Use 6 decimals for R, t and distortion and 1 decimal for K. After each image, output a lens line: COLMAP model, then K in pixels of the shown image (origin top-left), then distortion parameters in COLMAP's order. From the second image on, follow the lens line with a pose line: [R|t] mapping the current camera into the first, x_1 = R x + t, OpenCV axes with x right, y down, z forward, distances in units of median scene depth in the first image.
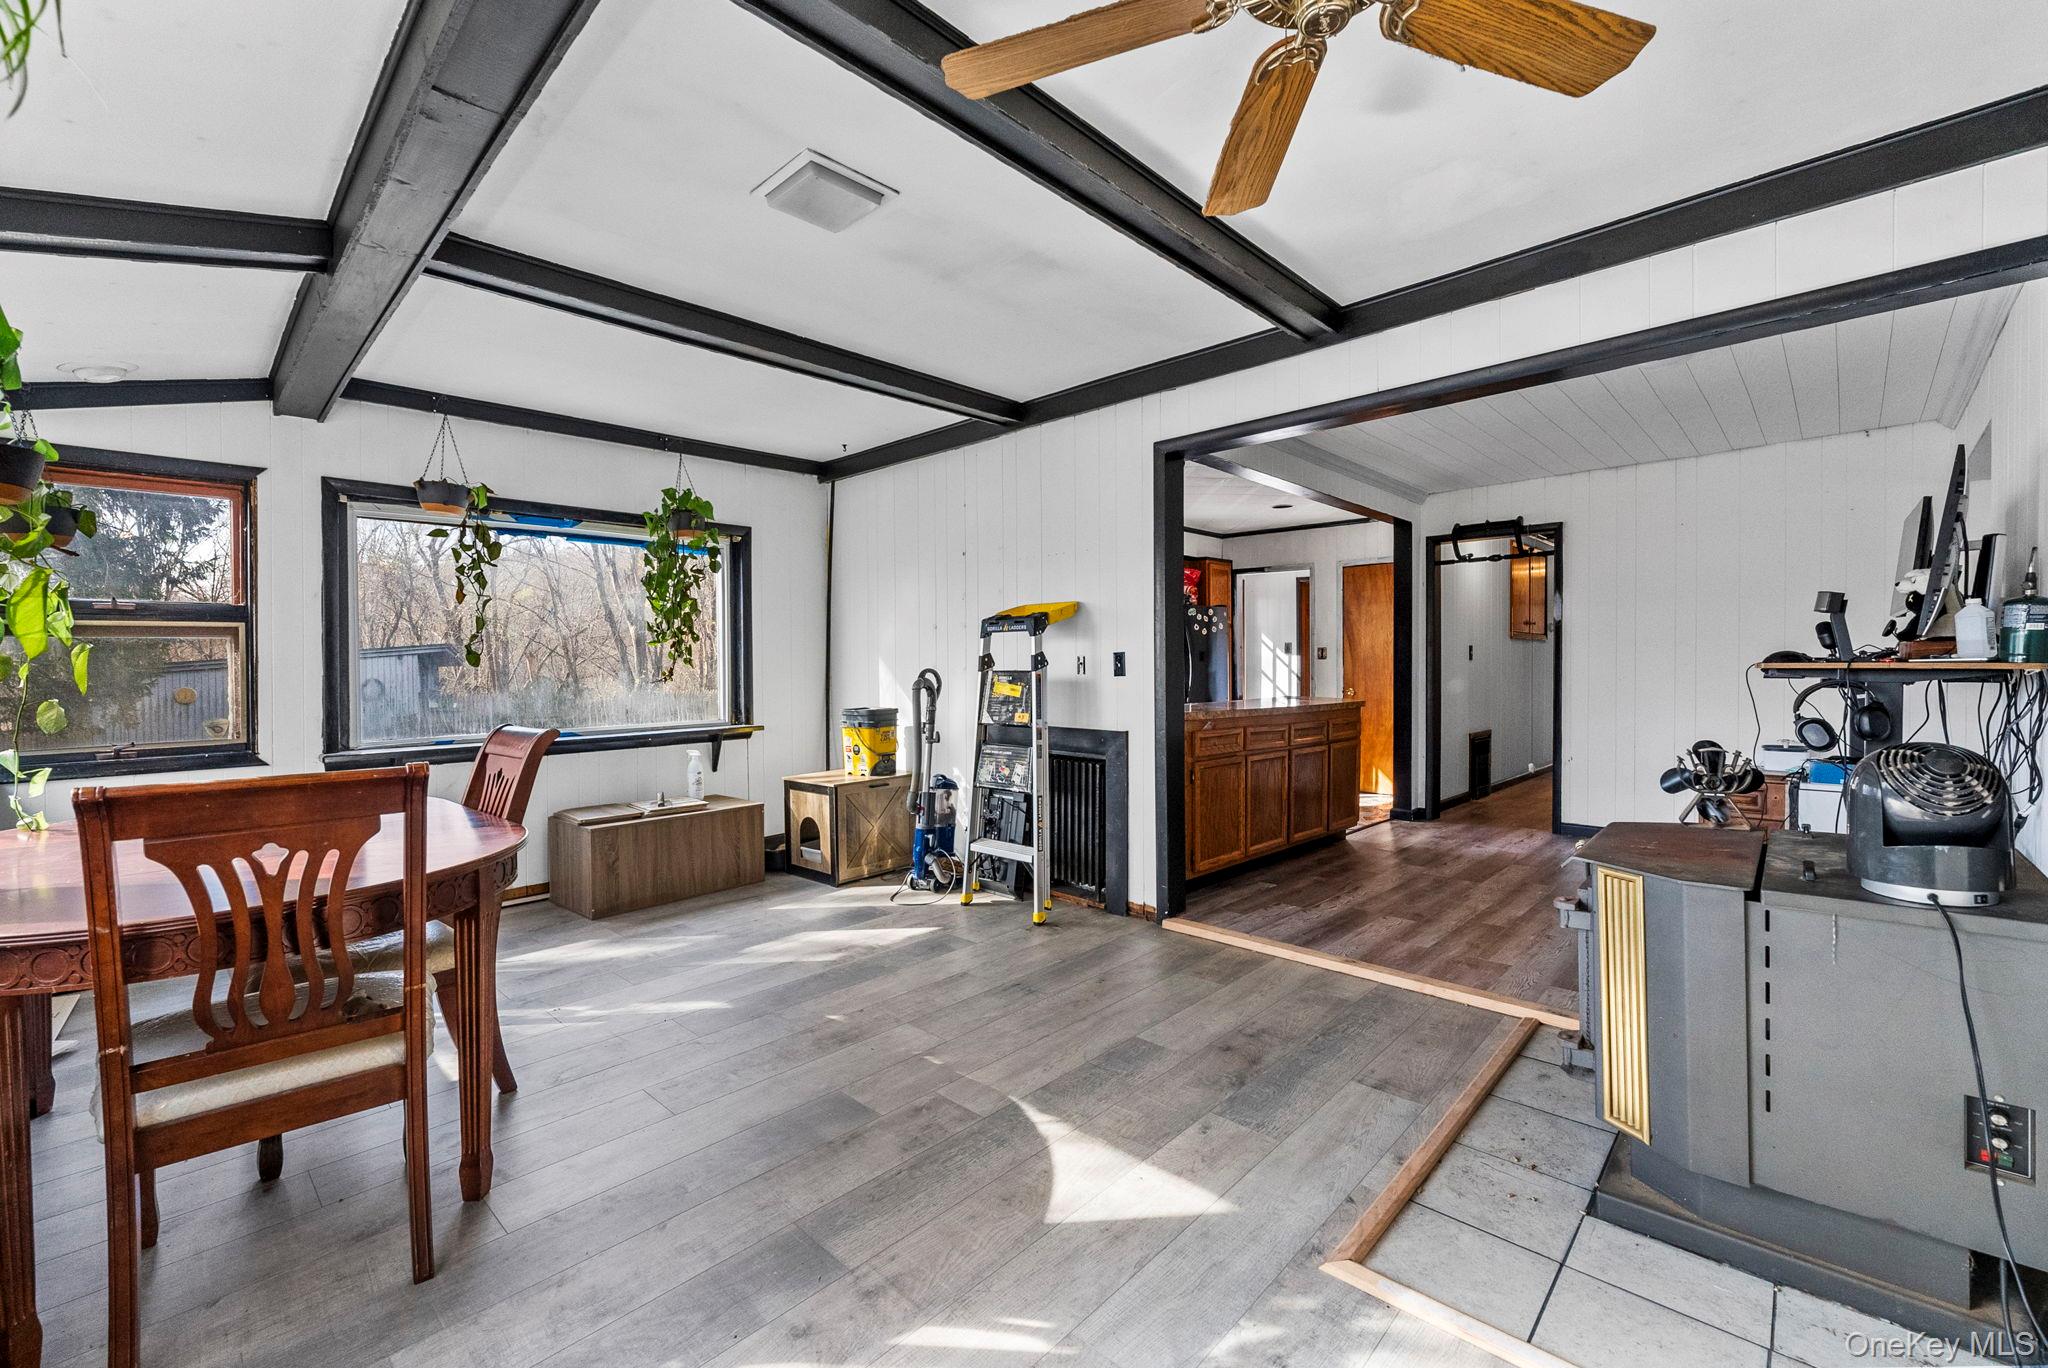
lens RADIAL K [[847.1, 0, 1027.0], [0, 847.1, 675.8], [0, 0, 1]] dist [-0.003329, -0.000422]
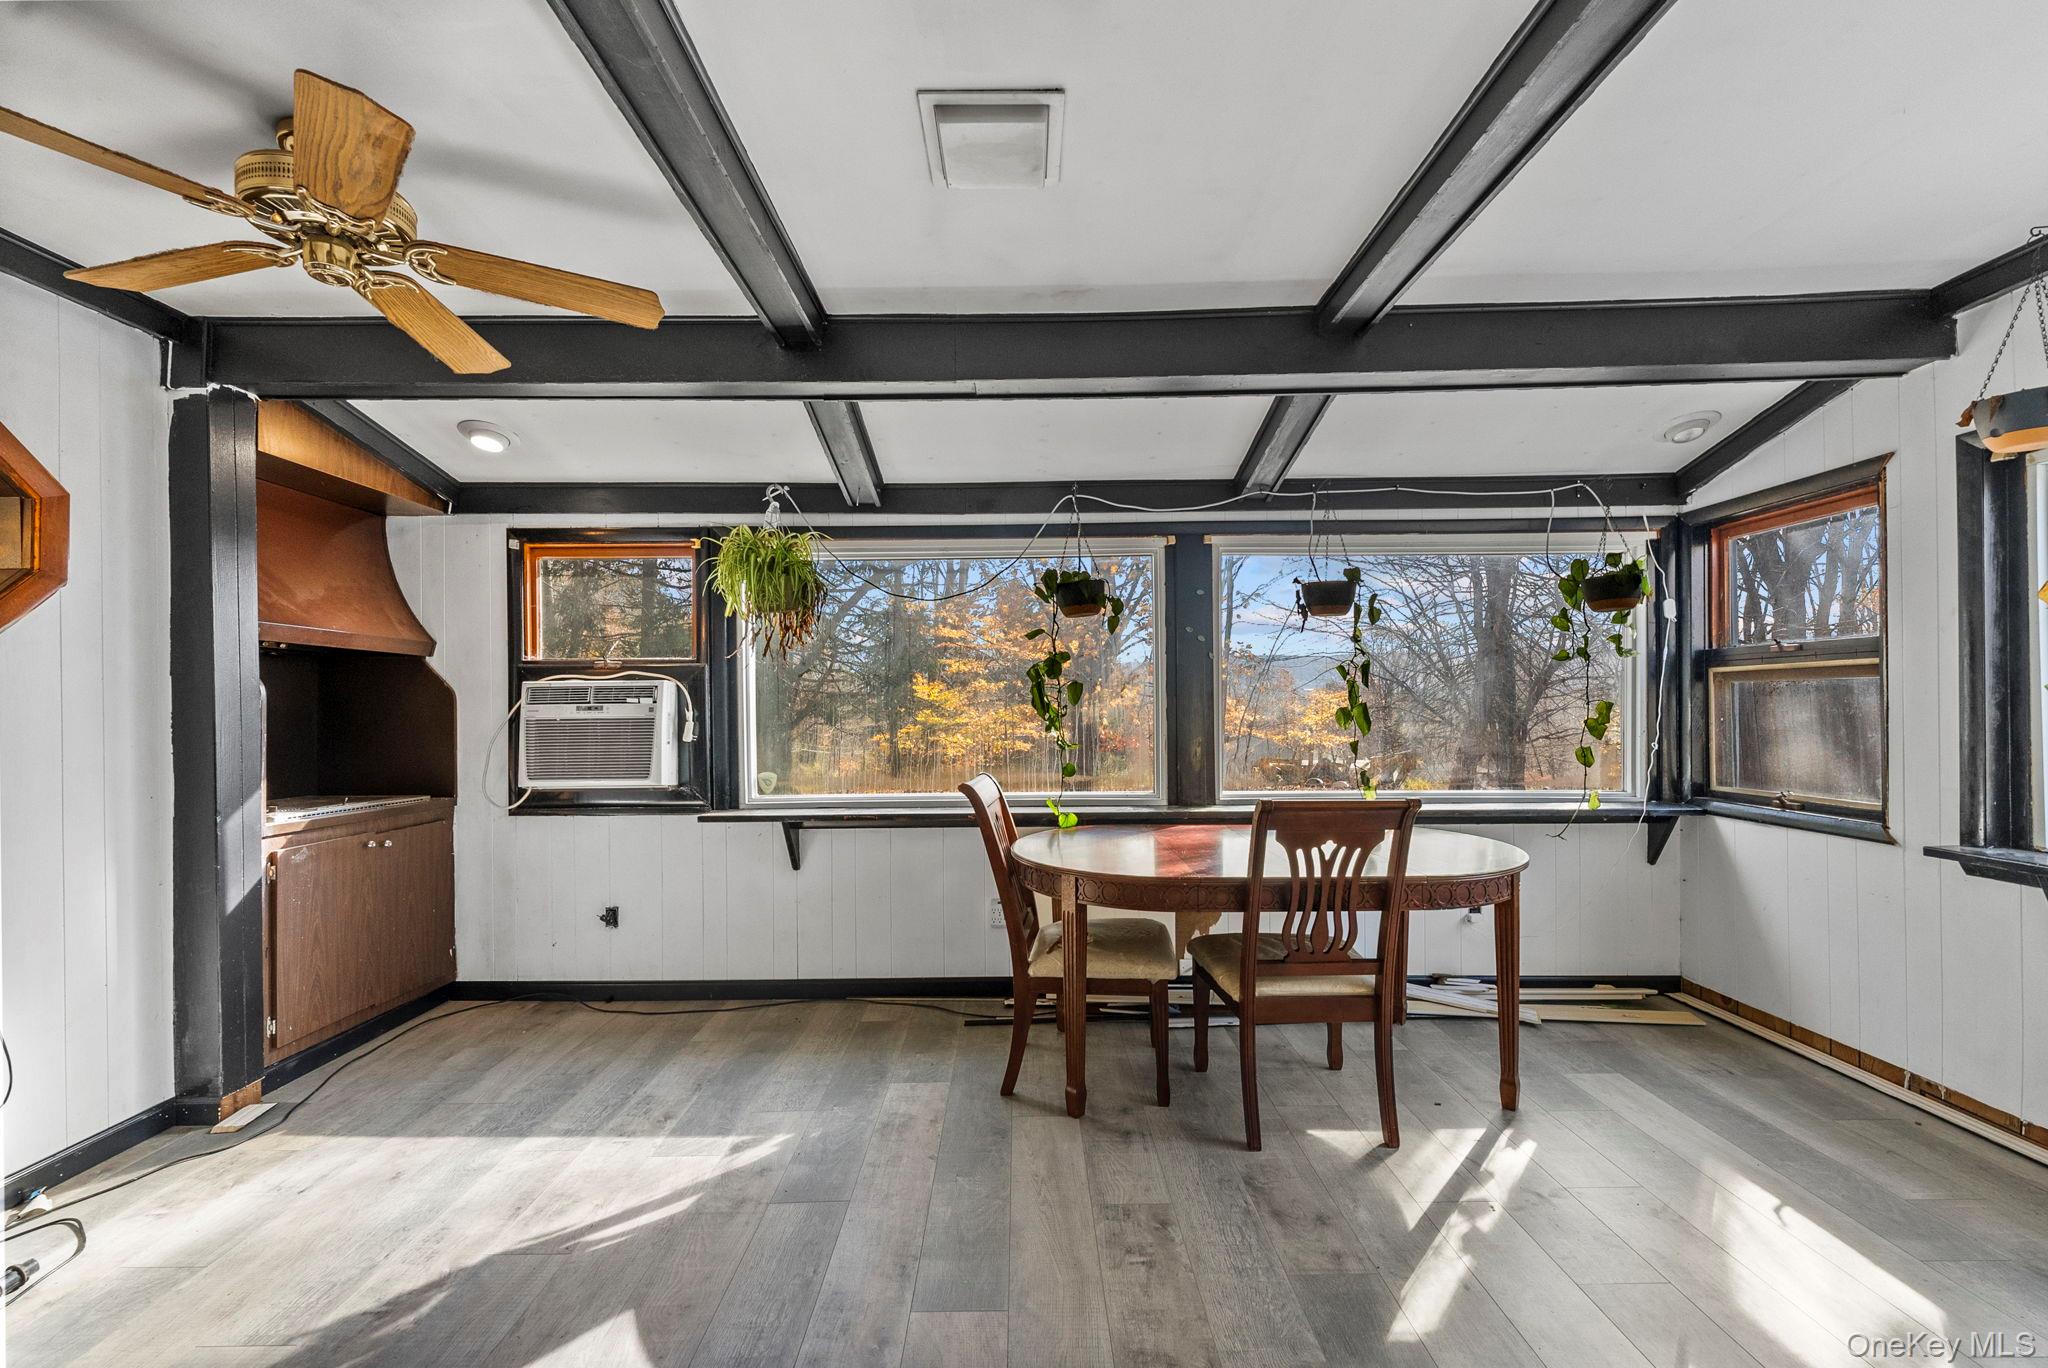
lens RADIAL K [[828.5, 0, 1025.1], [0, 828.5, 690.5], [0, 0, 1]] dist [0.000799, 0.000127]
pose [[-0.720246, 0.010147, -0.693645, 0.172509], [0.008895, 0.999946, 0.005391, -0.043487], [0.693662, -0.002287, -0.720297, 0.986569]]
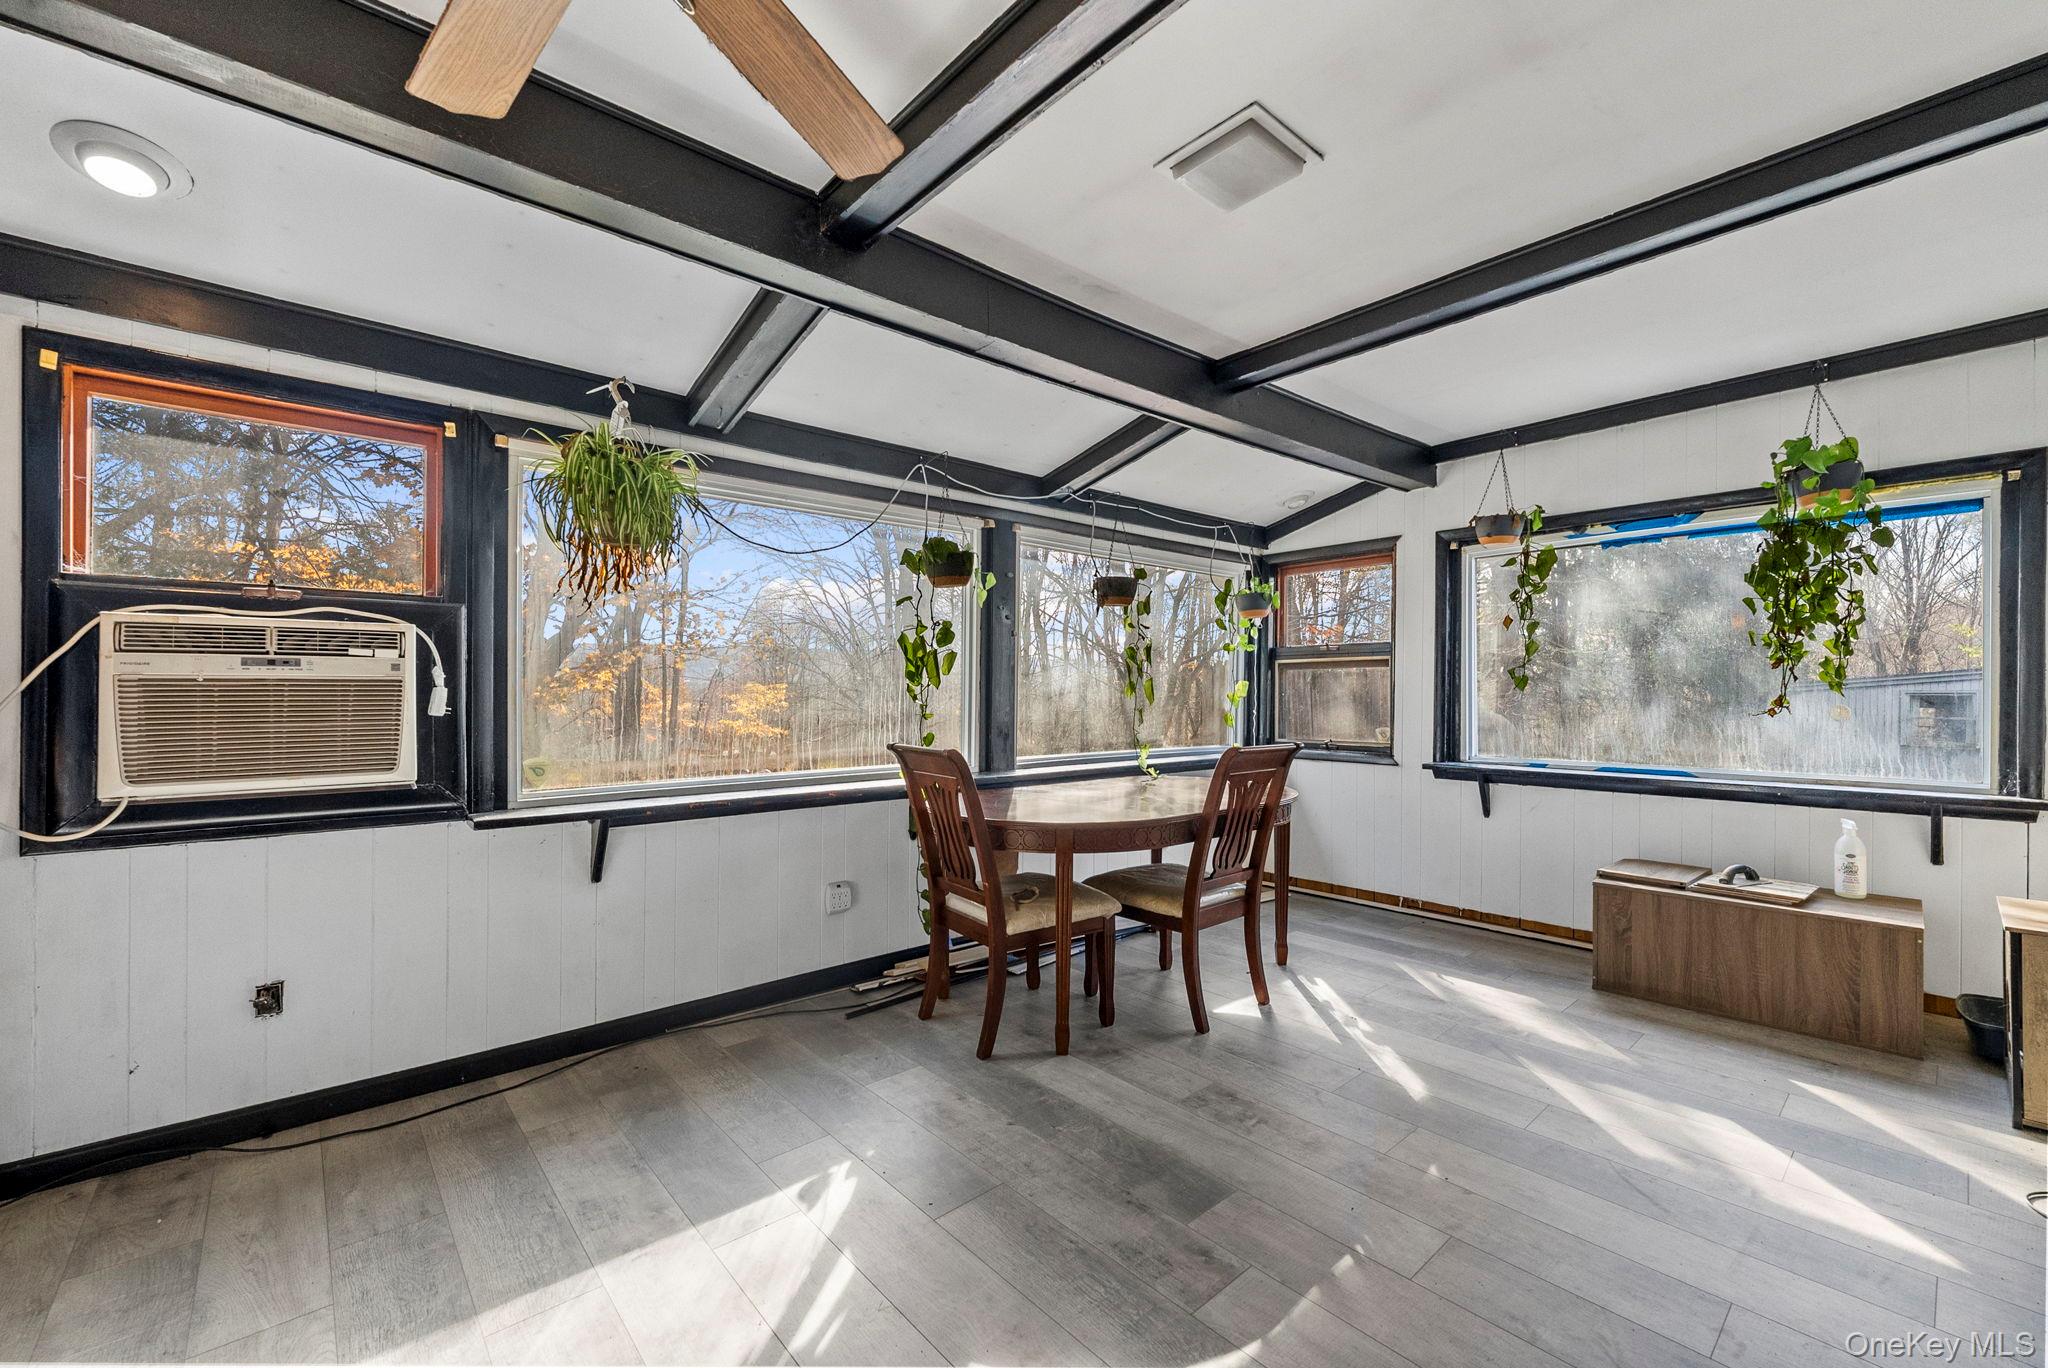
lens RADIAL K [[825.8, 0, 1024.0], [0, 825.8, 684.0], [0, 0, 1]] dist [-0.000083, -0.000030]
pose [[-0.090958, 0.003387, -0.995849, 0.403579], [-0.013695, 0.999895, 0.004652, -0.017102], [0.995761, 0.014061, -0.090903, 0.541880]]
